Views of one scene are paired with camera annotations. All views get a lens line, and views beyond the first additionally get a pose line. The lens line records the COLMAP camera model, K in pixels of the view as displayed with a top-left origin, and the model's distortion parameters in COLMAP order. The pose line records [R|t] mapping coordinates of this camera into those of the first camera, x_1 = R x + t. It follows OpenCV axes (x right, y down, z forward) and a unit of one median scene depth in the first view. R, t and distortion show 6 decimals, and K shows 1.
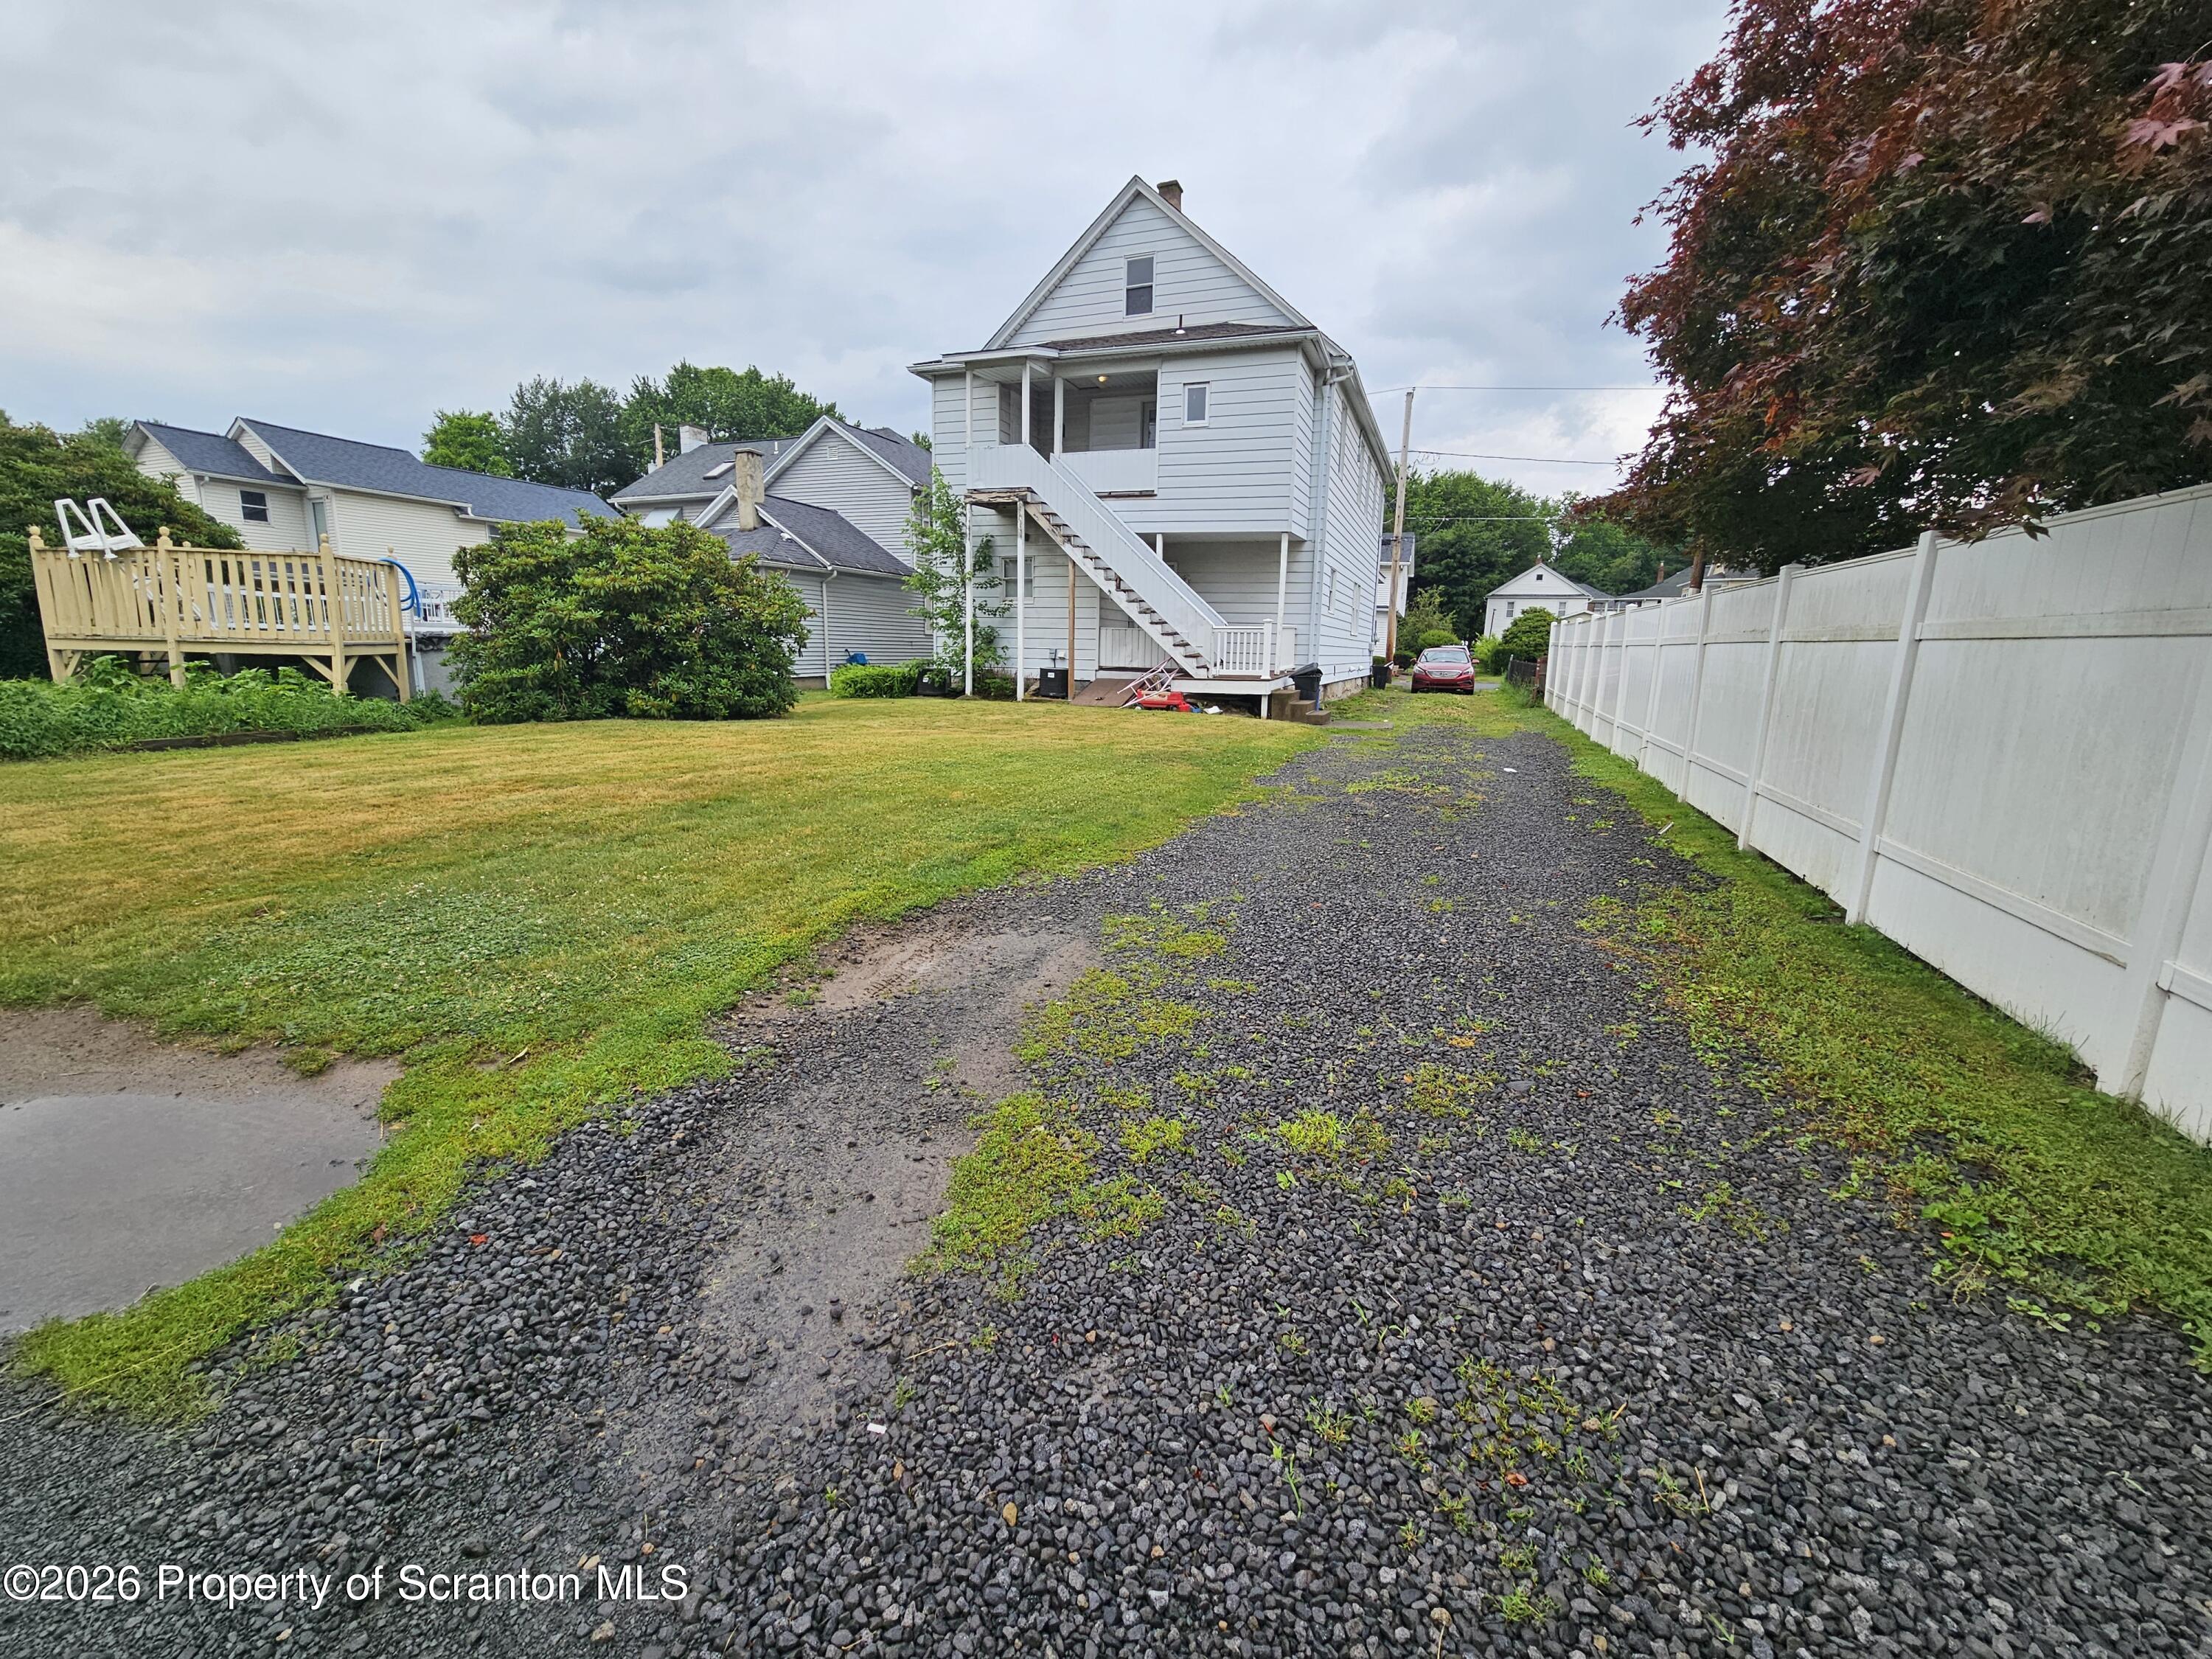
lens RADIAL K [[905.0, 0, 1110.4], [0, 905.0, 826.9], [0, 0, 1]] dist [-0.002366, -0.000219]
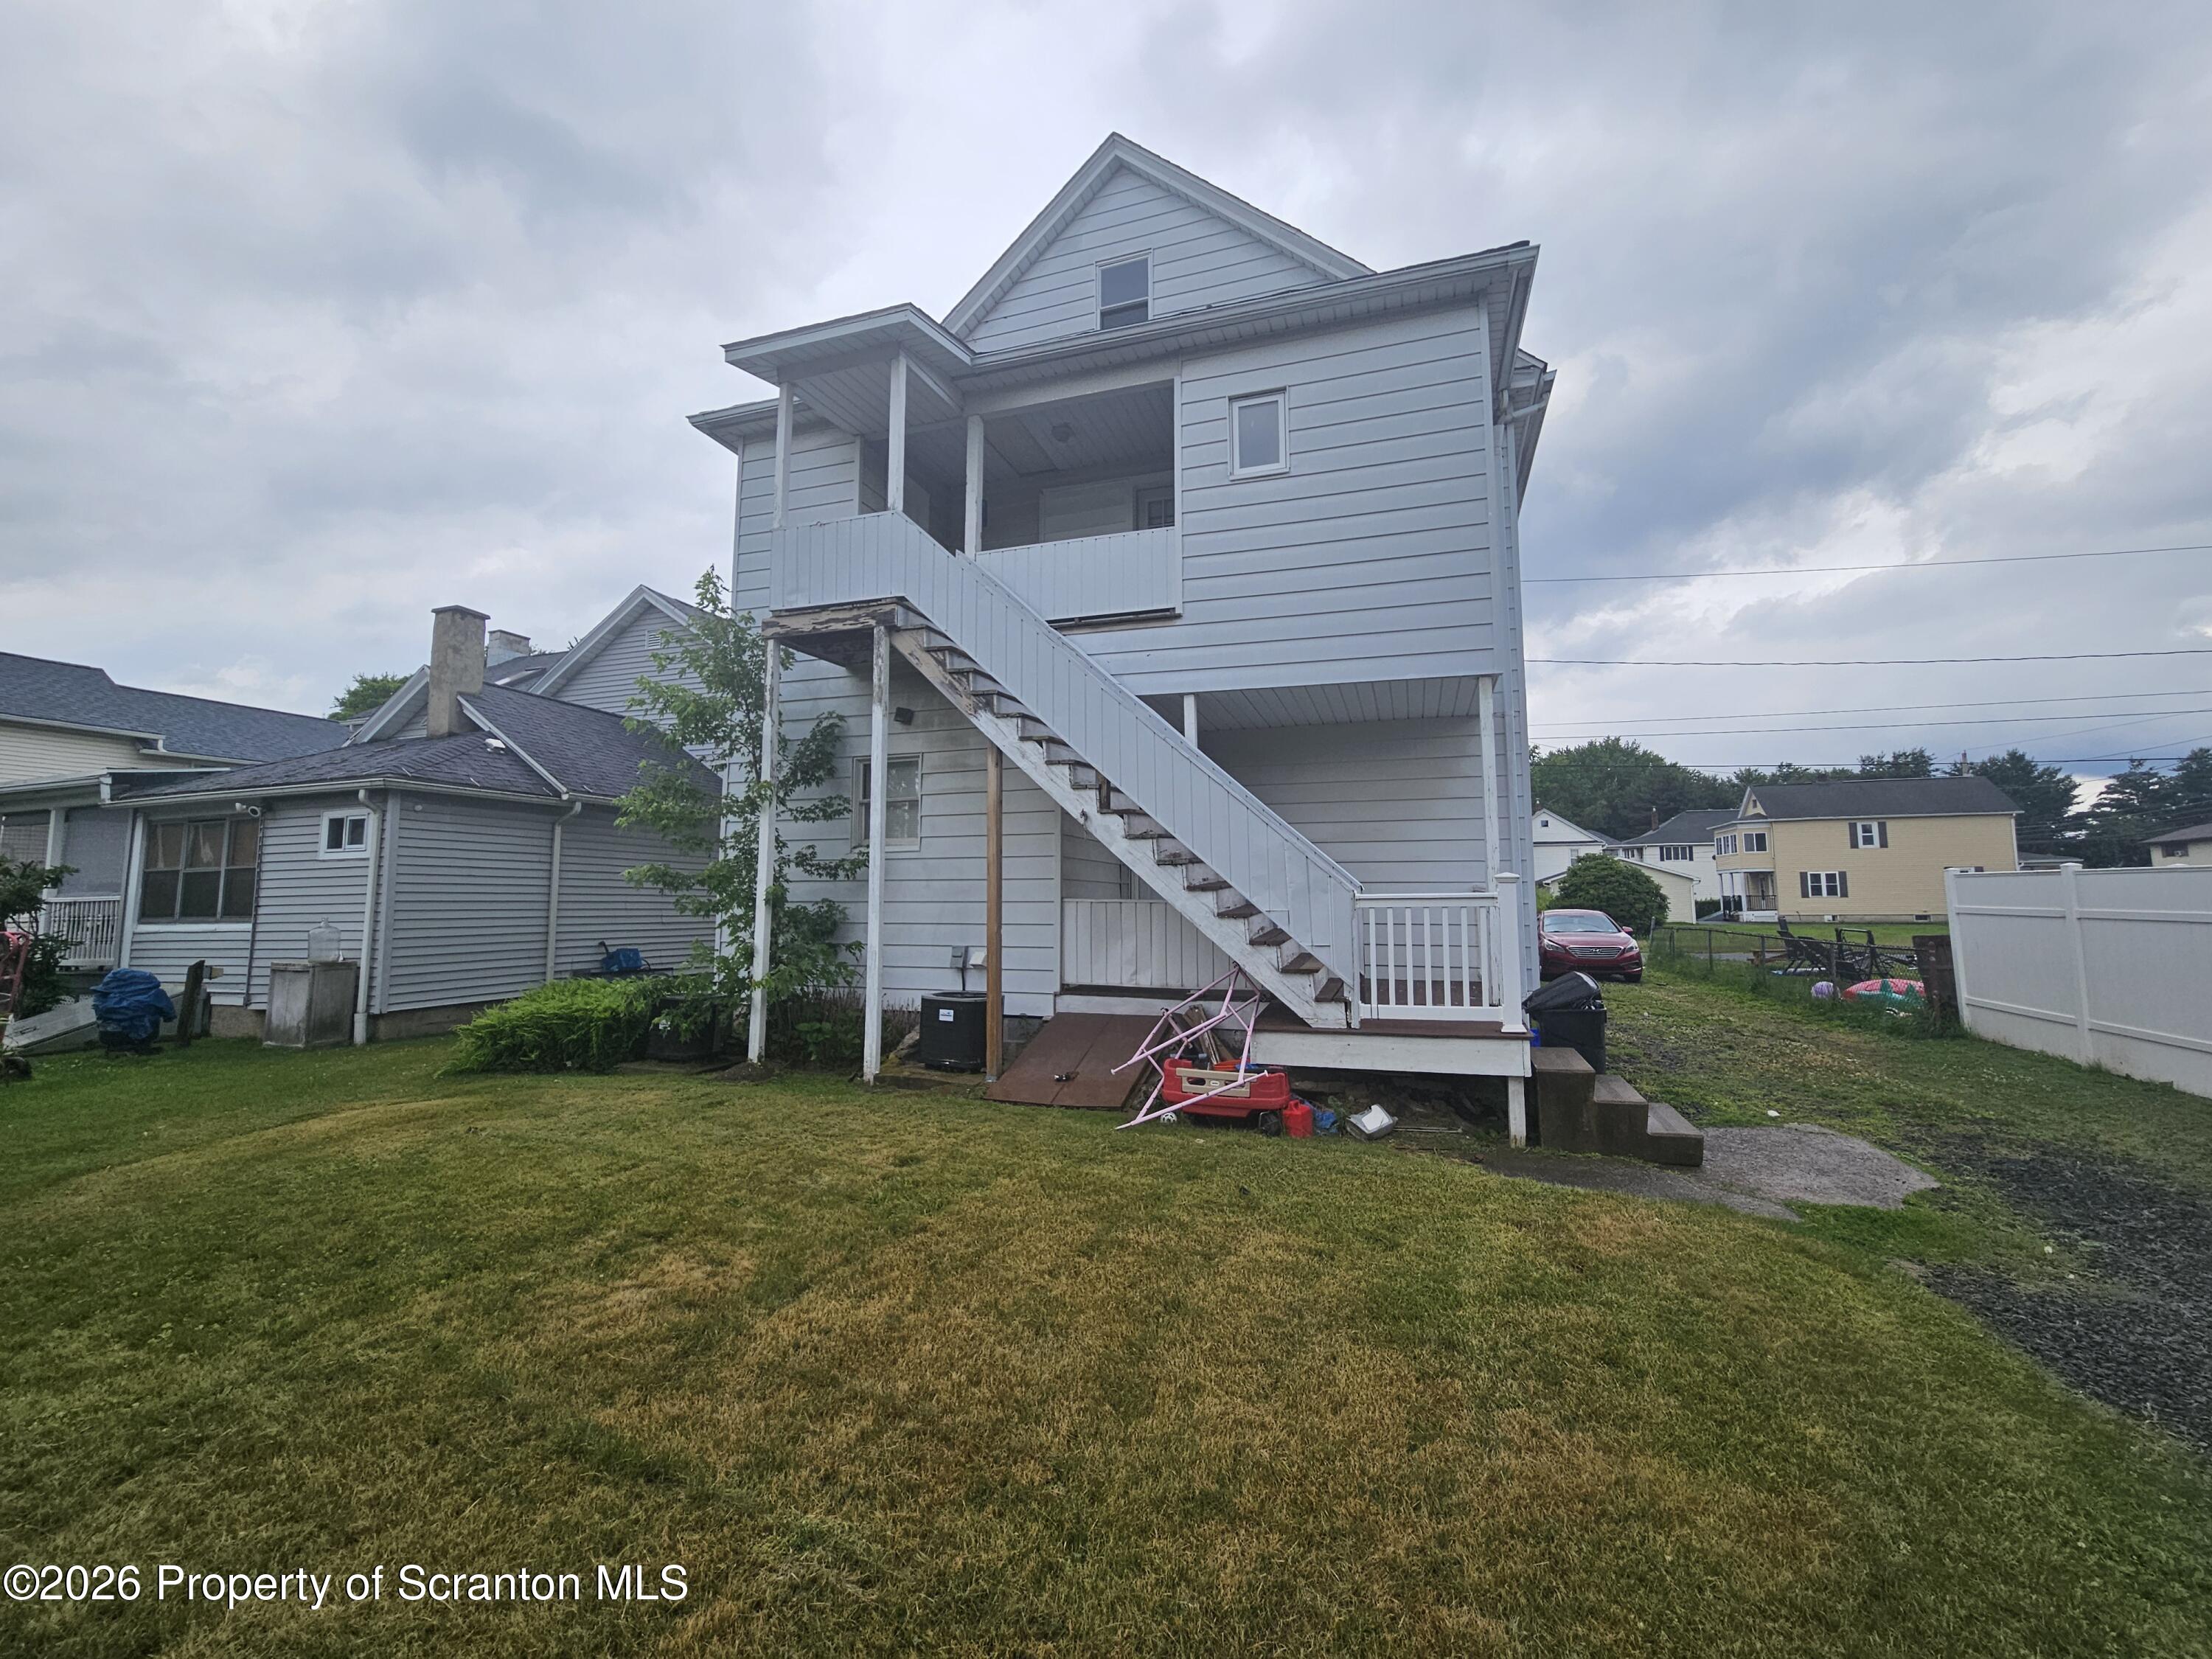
lens RADIAL K [[905.0, 0, 1108.8], [0, 905.0, 822.3], [0, 0, 1]] dist [-0.002366, -0.000219]
pose [[0.999083, -0.016446, 0.039542, -0.005617], [0.026949, 0.959024, -0.282039, -0.133234], [-0.033283, 0.282846, 0.958588, 0.575360]]
